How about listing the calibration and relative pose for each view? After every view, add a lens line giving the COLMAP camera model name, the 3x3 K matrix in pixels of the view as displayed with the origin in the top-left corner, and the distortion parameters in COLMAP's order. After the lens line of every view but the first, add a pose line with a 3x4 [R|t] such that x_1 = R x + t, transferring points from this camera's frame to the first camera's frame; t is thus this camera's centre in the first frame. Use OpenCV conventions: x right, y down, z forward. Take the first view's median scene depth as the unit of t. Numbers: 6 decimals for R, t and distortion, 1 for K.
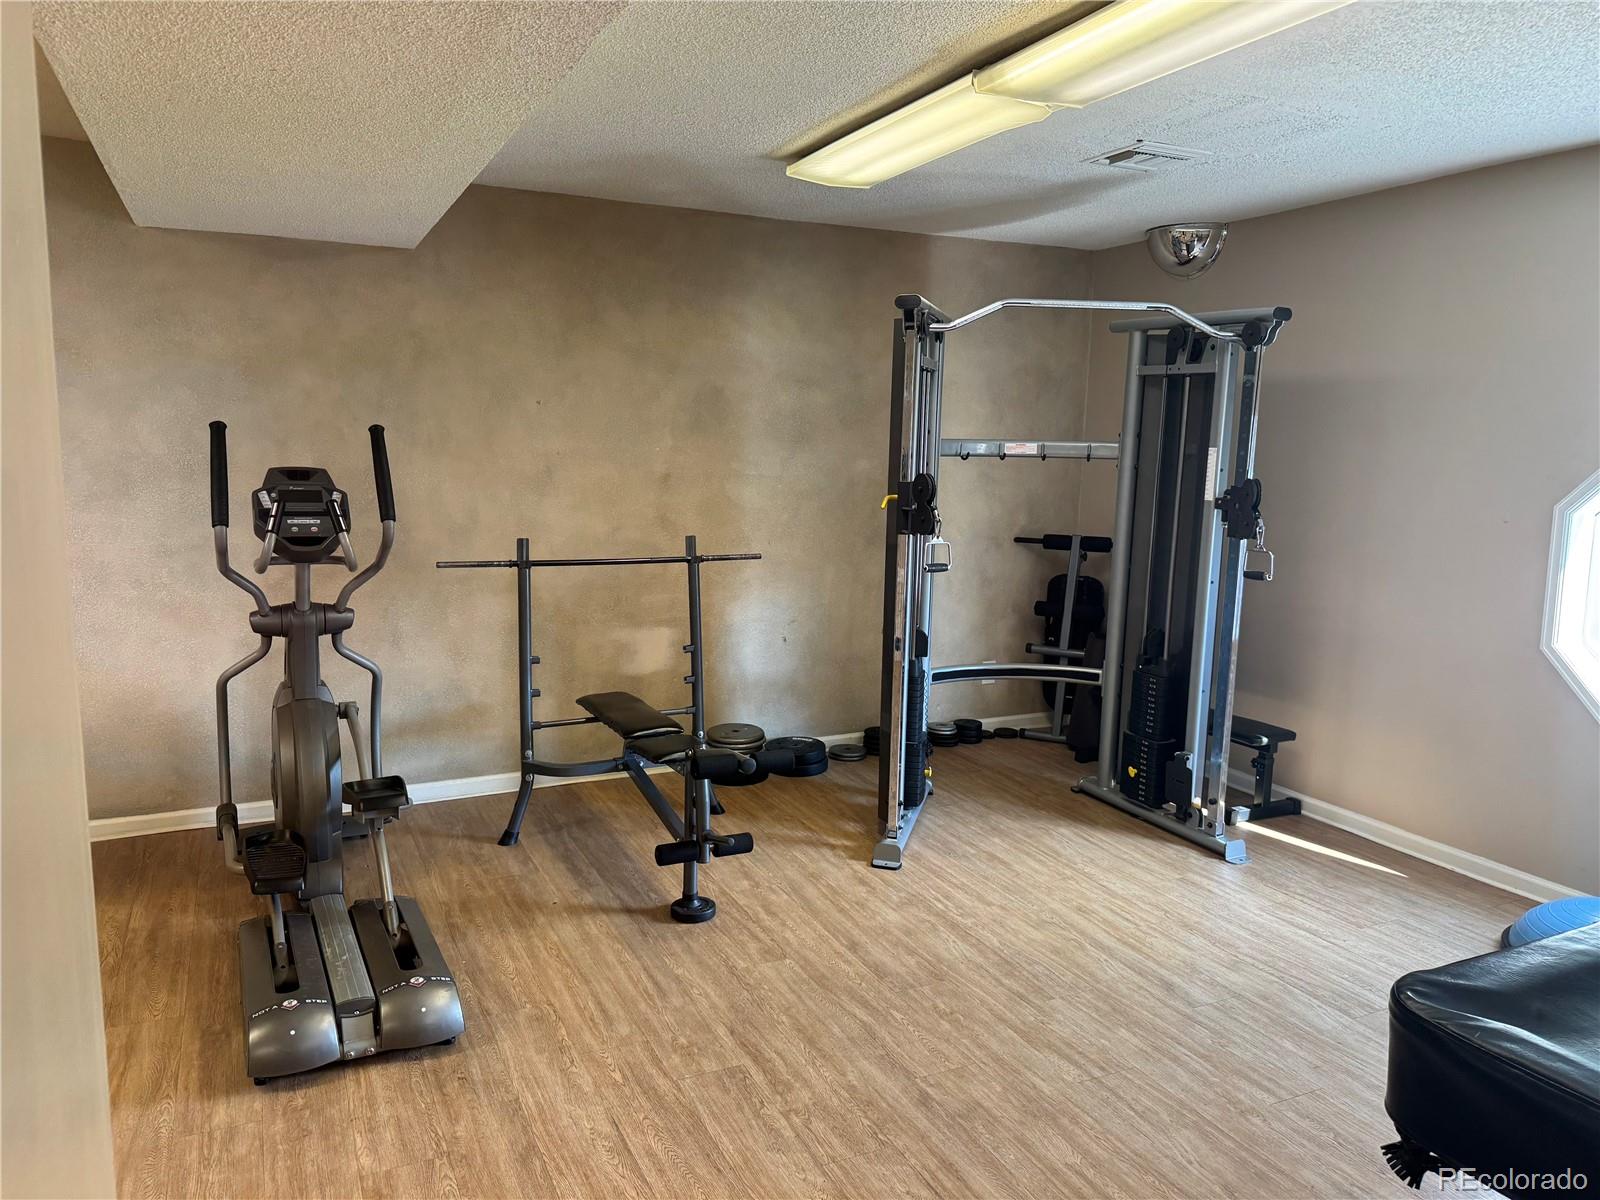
lens RADIAL K [[1122.1, 0, 800.0], [0, 1122.1, 600.0], [0, 0, 1]] dist [0.048767, 0.000564]
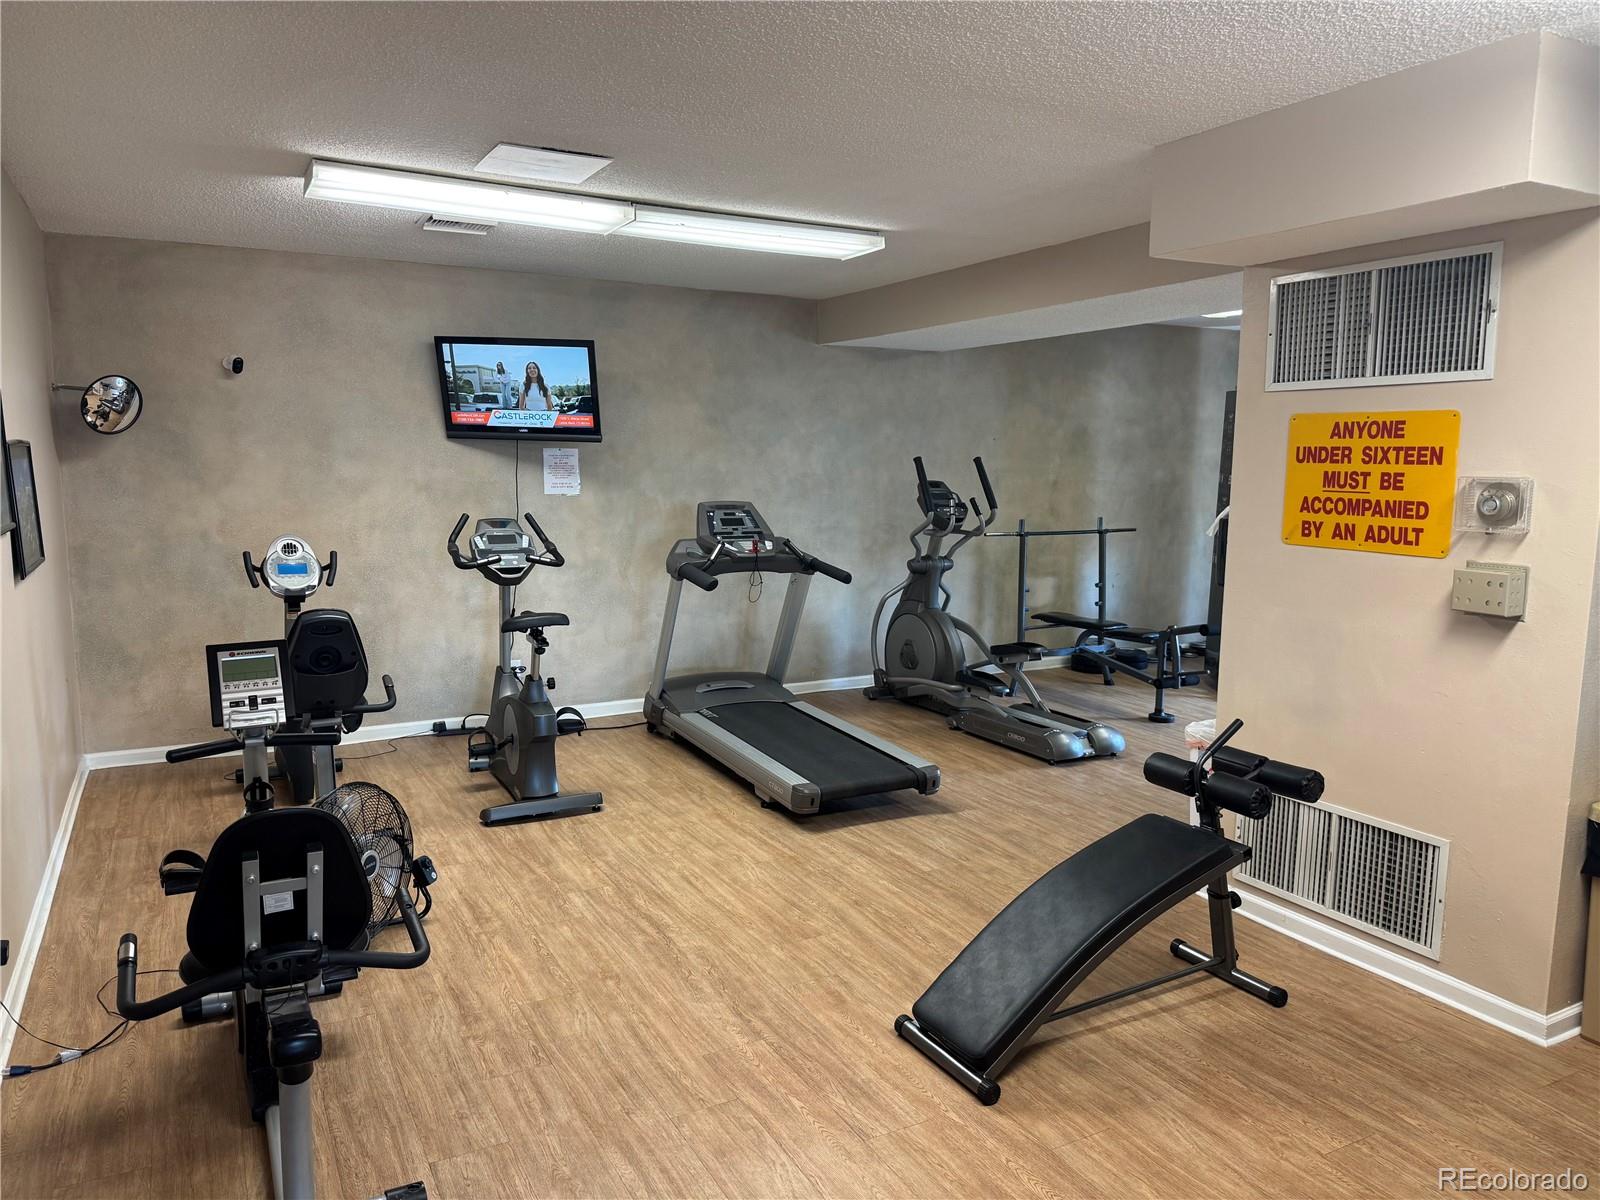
lens RADIAL K [[1110.7, 0, 800.0], [0, 1110.7, 600.0], [0, 0, 1]] dist [0.161659, -0.278051]
pose [[0.999506, -0.014630, 0.027802, -0.596590], [0.014774, 0.999878, -0.004987, 0.068226], [-0.027725, 0.005396, 0.999601, -0.668196]]
